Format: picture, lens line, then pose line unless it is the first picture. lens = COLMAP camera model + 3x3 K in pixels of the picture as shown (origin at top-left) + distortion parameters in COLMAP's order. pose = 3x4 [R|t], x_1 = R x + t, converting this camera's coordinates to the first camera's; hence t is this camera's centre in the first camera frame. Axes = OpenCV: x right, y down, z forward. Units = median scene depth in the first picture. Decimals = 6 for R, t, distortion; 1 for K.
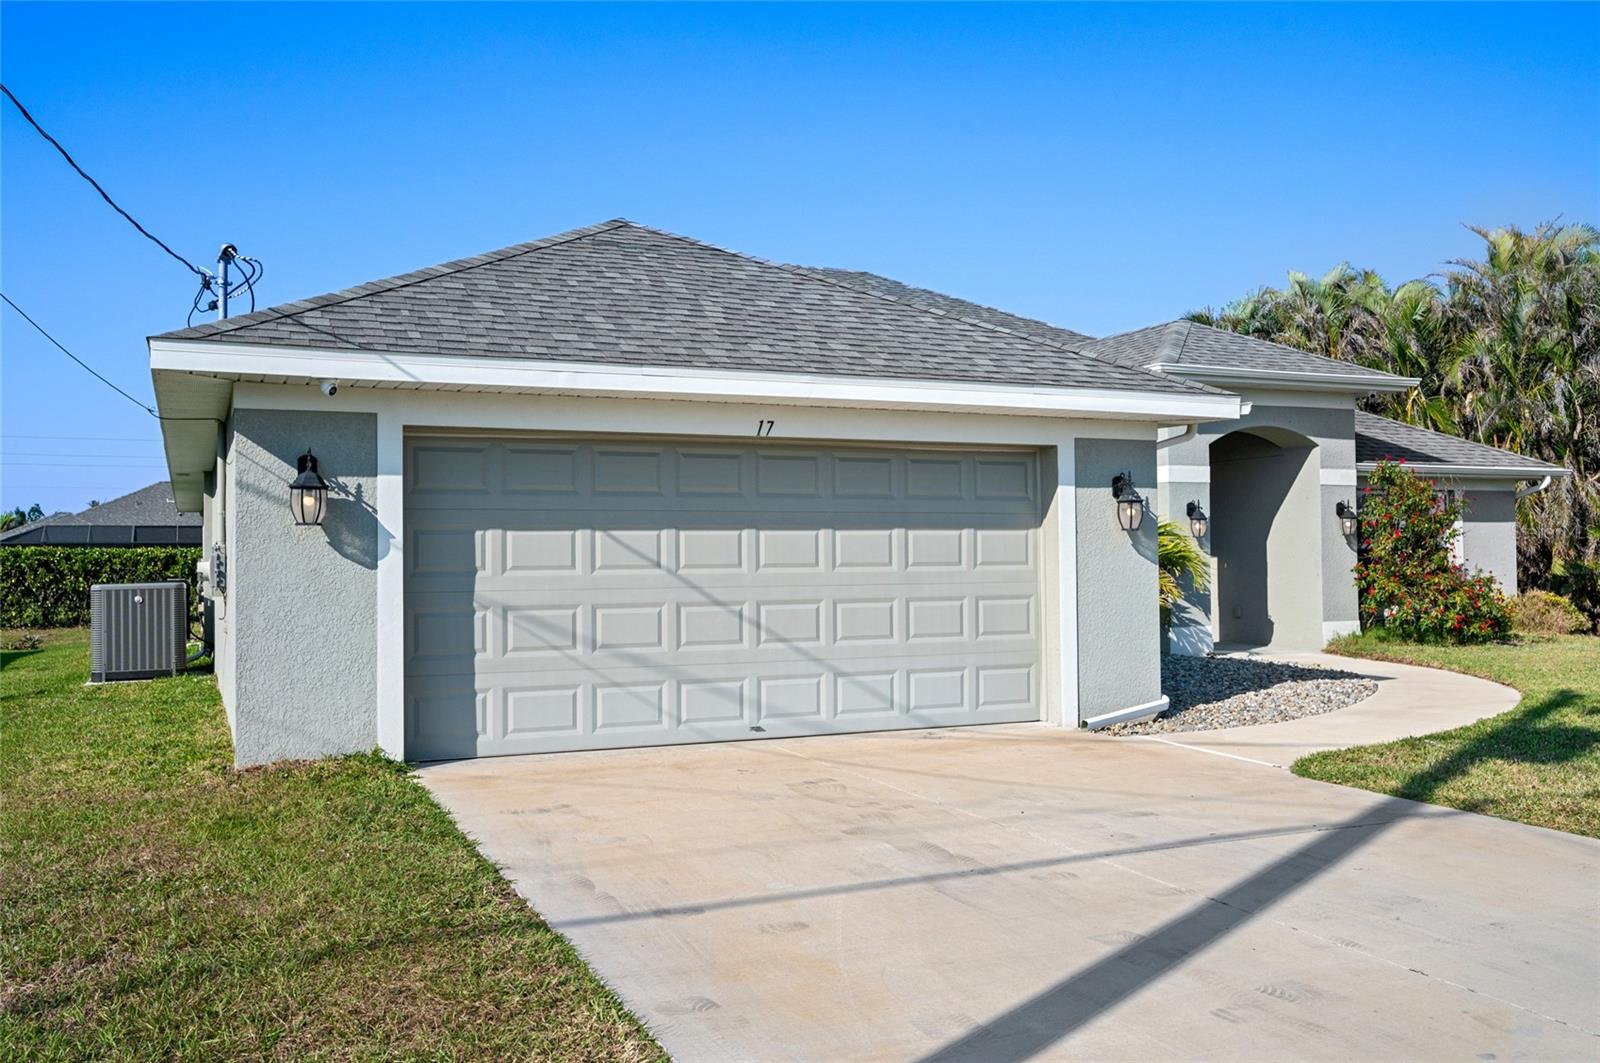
lens RADIAL K [[1364.0, 0, 800.0], [0, 1364.0, 531.5], [0, 0, 1]] dist [-0.000439, 0.004534]
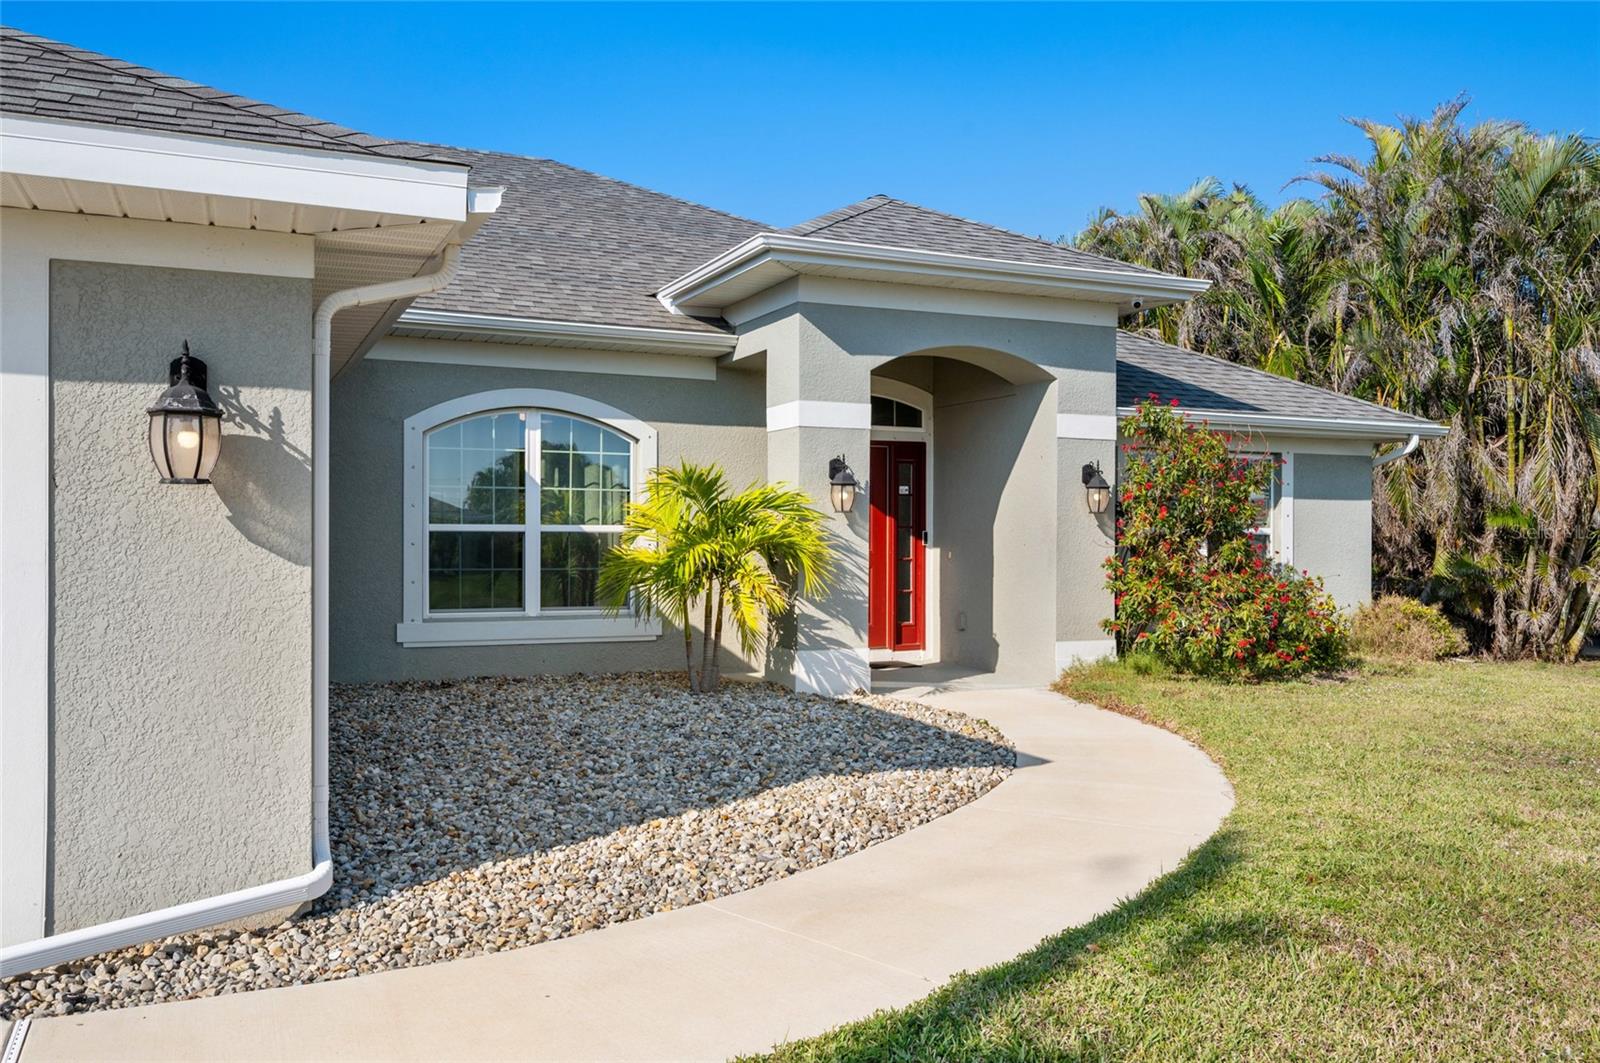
lens RADIAL K [[1308.1, 0, 800.0], [0, 1308.1, 531.5], [0, 0, 1]] dist [-0.004285, -0.003225]
pose [[0.999879, 0.015415, -0.001947, 0.261928], [-0.015377, 0.999721, 0.017939, 0.002280], [0.002223, -0.017907, 0.999837, 0.363603]]
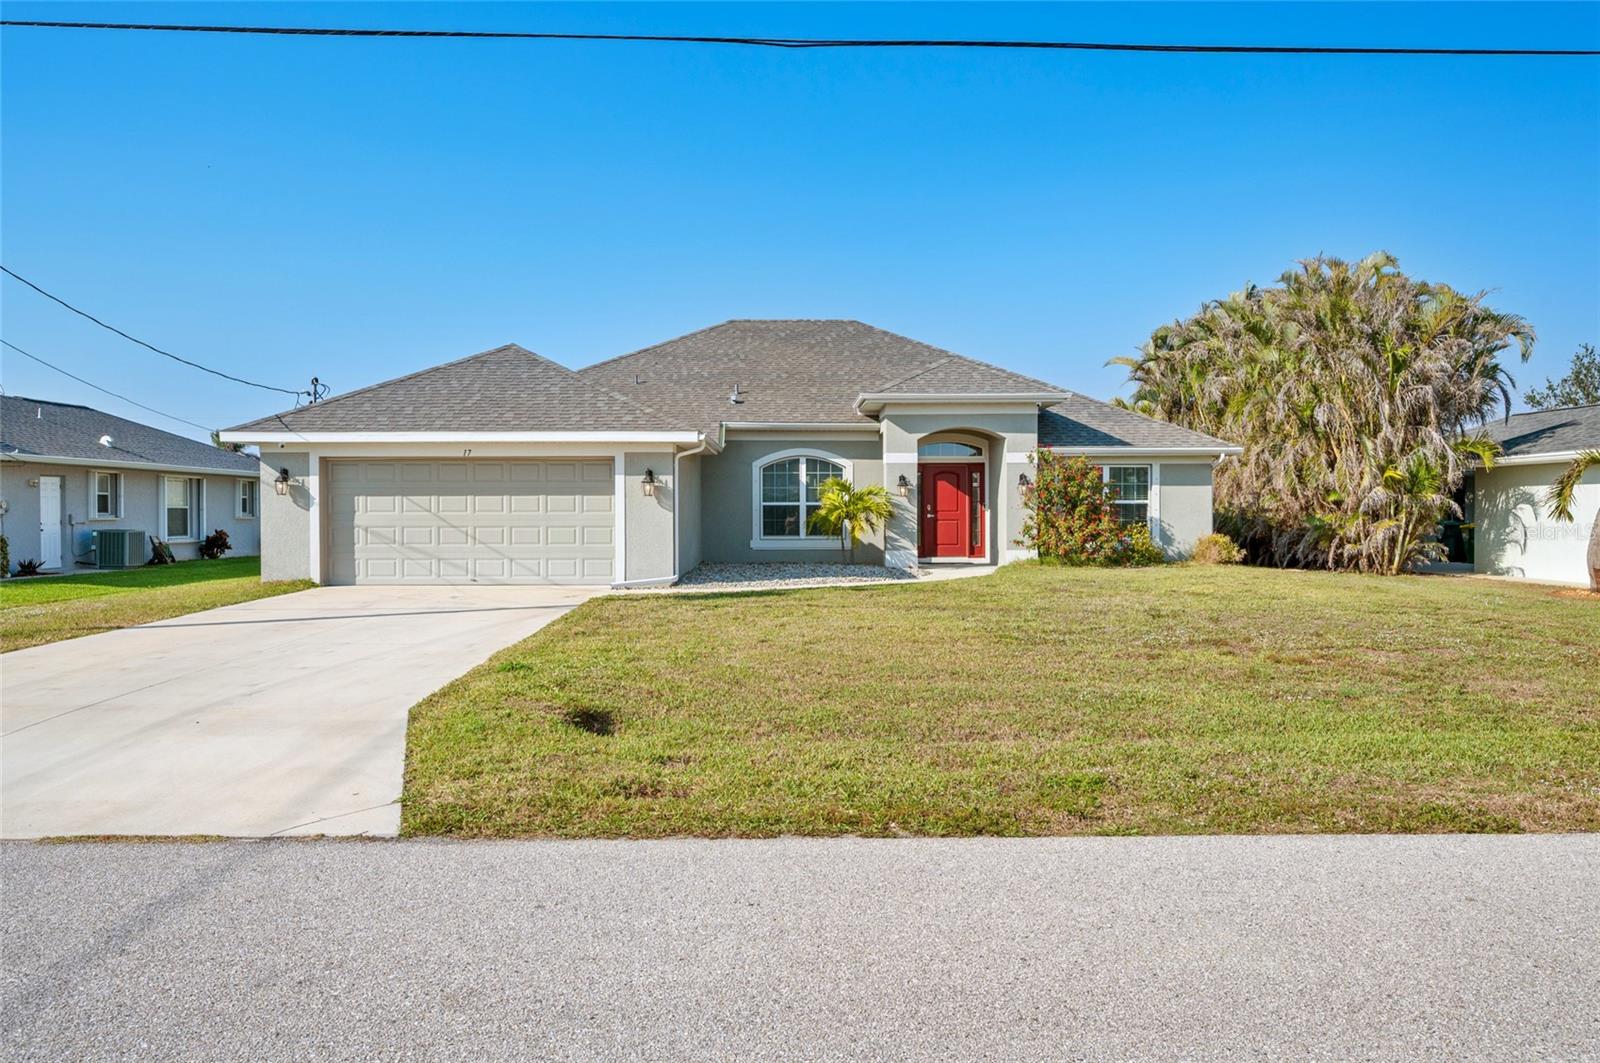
lens RADIAL K [[1209.5, 0, 800.0], [0, 1209.5, 531.5], [0, 0, 1]] dist [0.000668, 0.000179]
pose [[0.916622, 0.014960, -0.399476, 0.733489], [0.001869, 0.999128, 0.041706, -0.014249], [0.399751, -0.038975, 0.915795, -0.379783]]
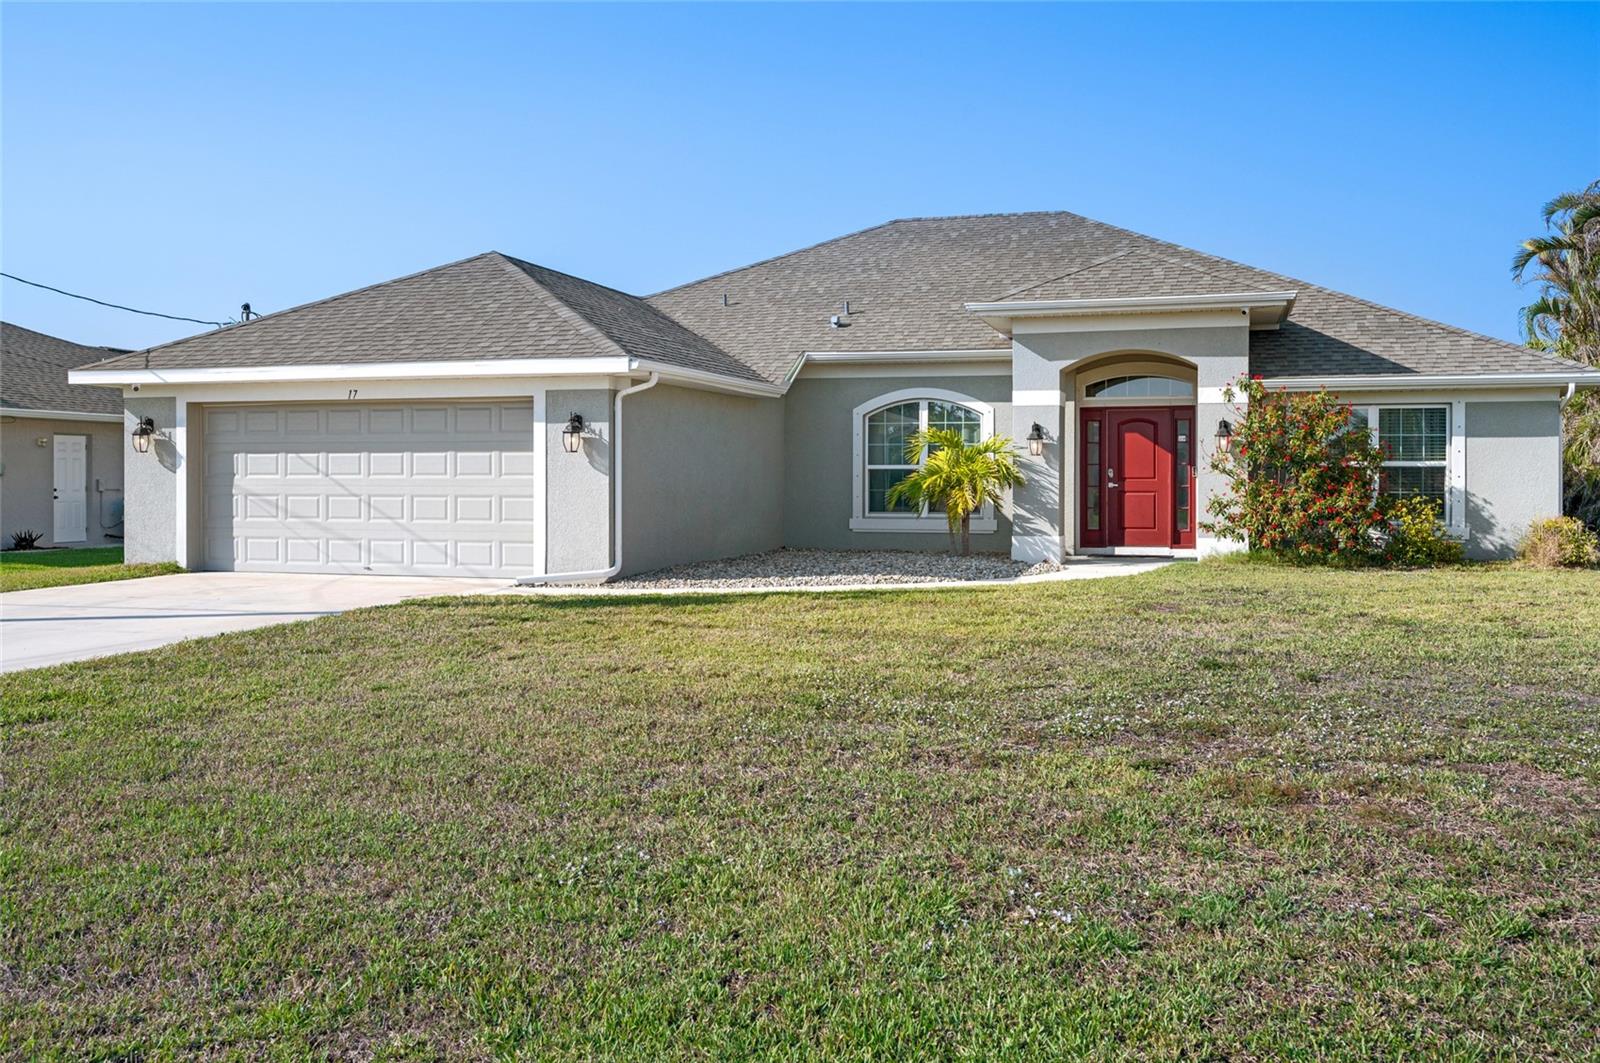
lens RADIAL K [[1416.5, 0, 803.4], [0, 1416.5, 484.7], [0, 0, 1]] dist [-0.006826, 0.000535]
pose [[0.753234, 0.011778, -0.657647, 0.869535], [0.005363, 0.999696, 0.024046, -0.000653], [0.657731, -0.021639, 0.752942, 0.010095]]
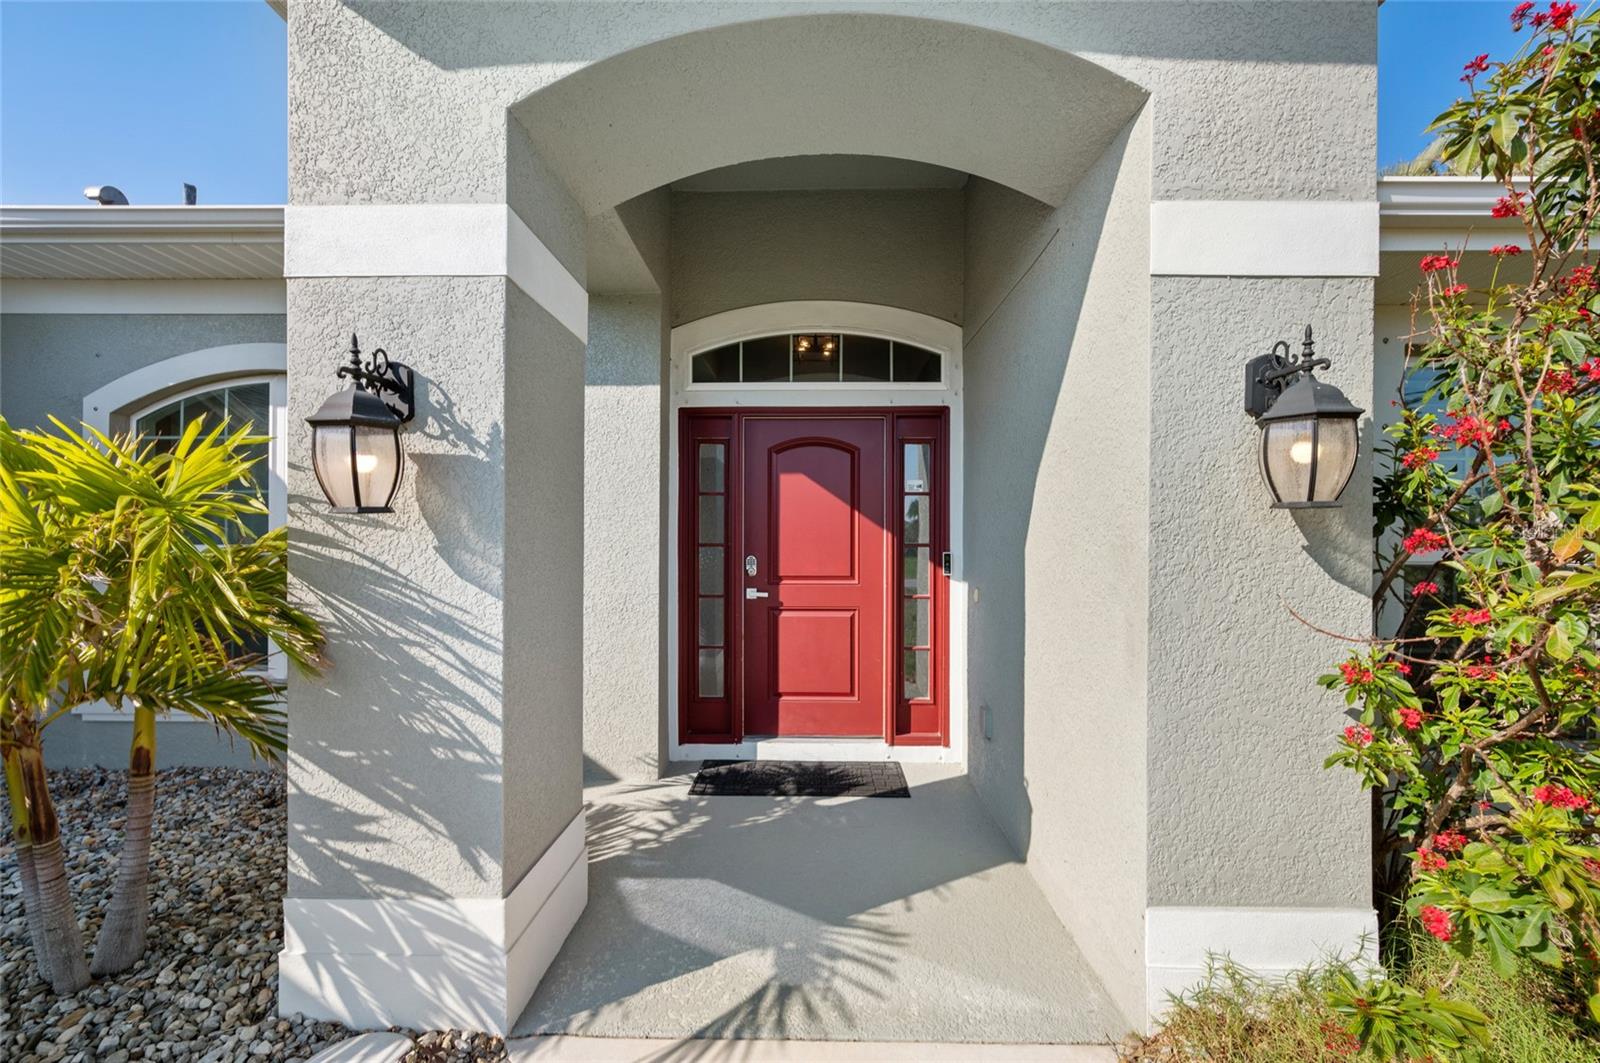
lens RADIAL K [[633.4, 0, 802.9], [0, 633.4, 543.4], [0, 0, 1]] dist [-0.000413, -0.000058]
pose [[0.905902, 0.015361, -0.423209, 0.381516], [-0.004532, 0.999636, 0.026583, 0.005757], [0.423464, -0.022164, 0.905642, 0.901146]]
